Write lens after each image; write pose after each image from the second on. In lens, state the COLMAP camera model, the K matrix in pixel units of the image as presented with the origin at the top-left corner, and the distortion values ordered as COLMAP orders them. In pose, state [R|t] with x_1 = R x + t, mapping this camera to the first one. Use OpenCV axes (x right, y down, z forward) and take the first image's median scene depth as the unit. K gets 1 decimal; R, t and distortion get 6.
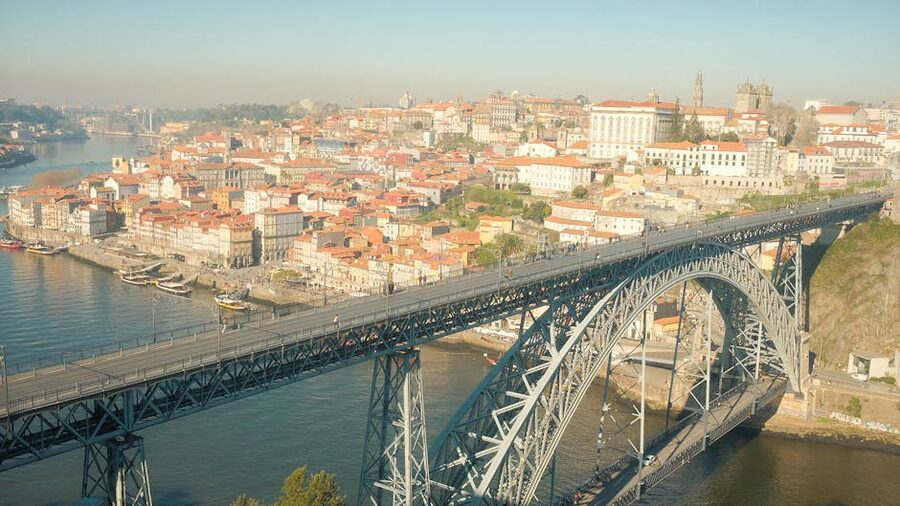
lens RADIAL K [[953.7, 0, 450.0], [0, 953.7, 253.0], [0, 0, 1]] dist [-0.004189, -0.006503]
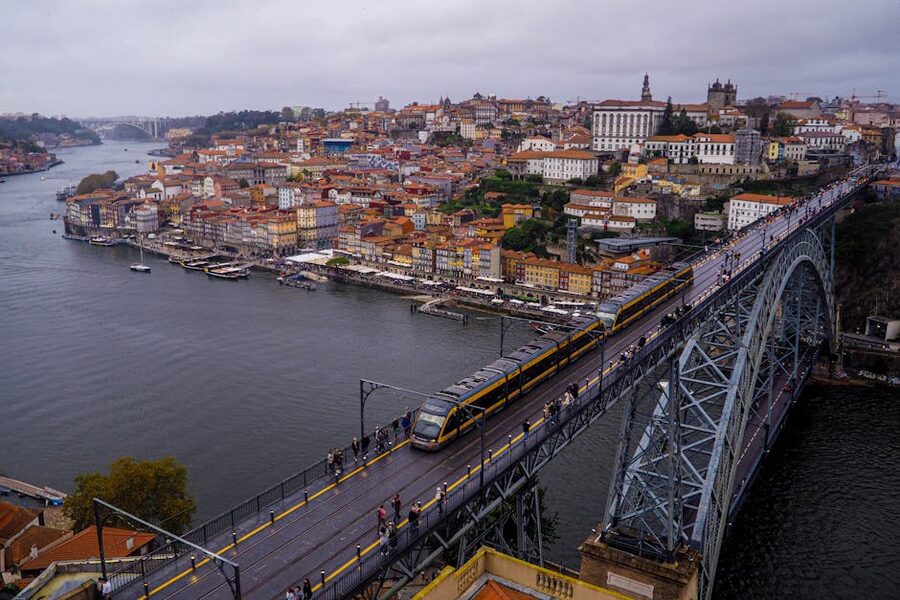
lens RADIAL K [[772.6, 0, 450.0], [0, 772.6, 300.0], [0, 0, 1]] dist [-0.043122, -0.000407]
pose [[0.997478, -0.039154, 0.059208, -0.091113], [0.033568, 0.995140, 0.092568, -0.012873], [-0.062544, -0.090347, 0.993944, 0.072812]]
